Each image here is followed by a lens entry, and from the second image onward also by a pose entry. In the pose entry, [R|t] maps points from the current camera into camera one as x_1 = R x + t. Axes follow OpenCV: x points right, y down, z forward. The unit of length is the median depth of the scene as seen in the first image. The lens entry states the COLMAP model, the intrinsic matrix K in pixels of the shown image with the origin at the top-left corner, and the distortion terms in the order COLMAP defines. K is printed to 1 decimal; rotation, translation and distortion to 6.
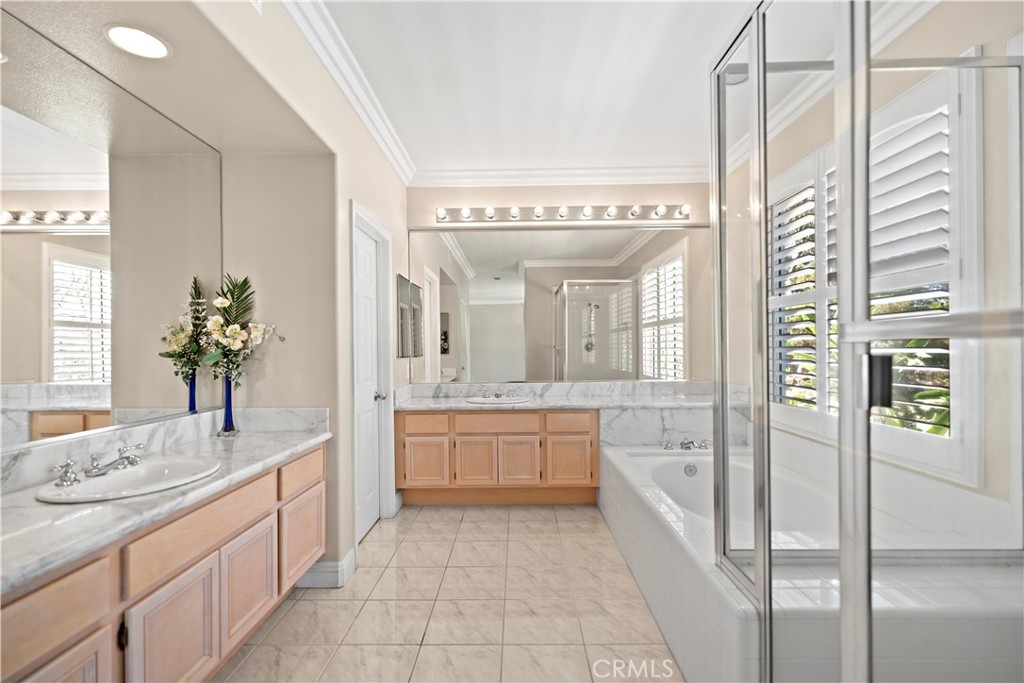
lens RADIAL K [[463.7, 0, 507.4], [0, 463.7, 345.4], [0, 0, 1]] dist [0.001423, 0.001715]
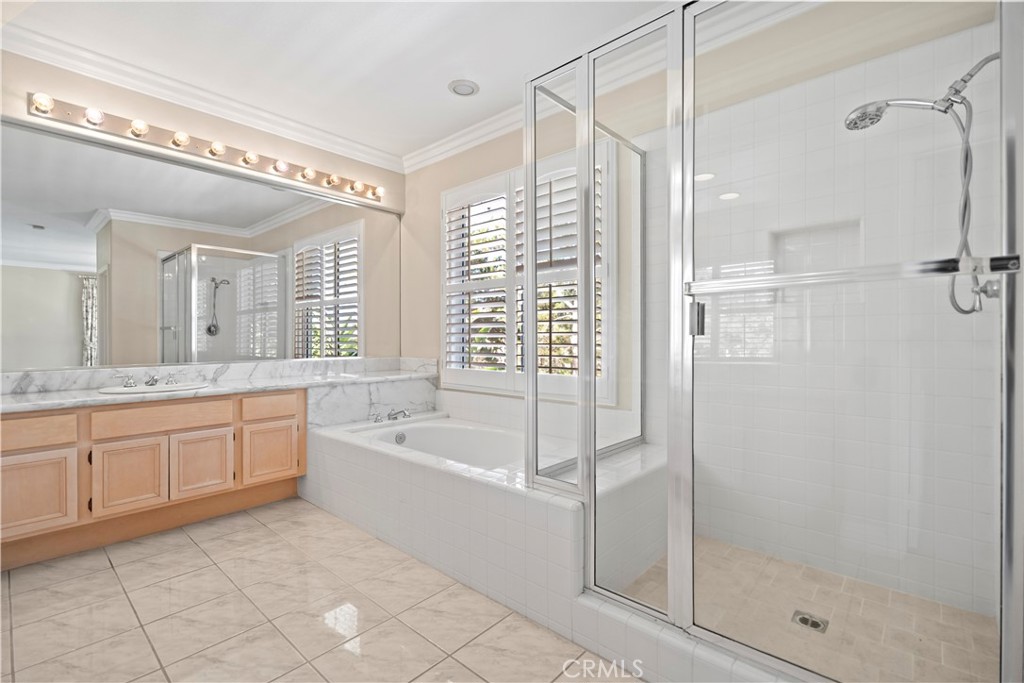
lens RADIAL K [[463.7, 0, 513.1], [0, 463.7, 335.4], [0, 0, 1]] dist [0.001423, 0.001715]
pose [[0.652341, 0.013611, 0.757803, -0.226216], [-0.008319, 0.999907, -0.010799, 0.040933], [-0.757880, 0.000740, 0.652394, 0.107067]]
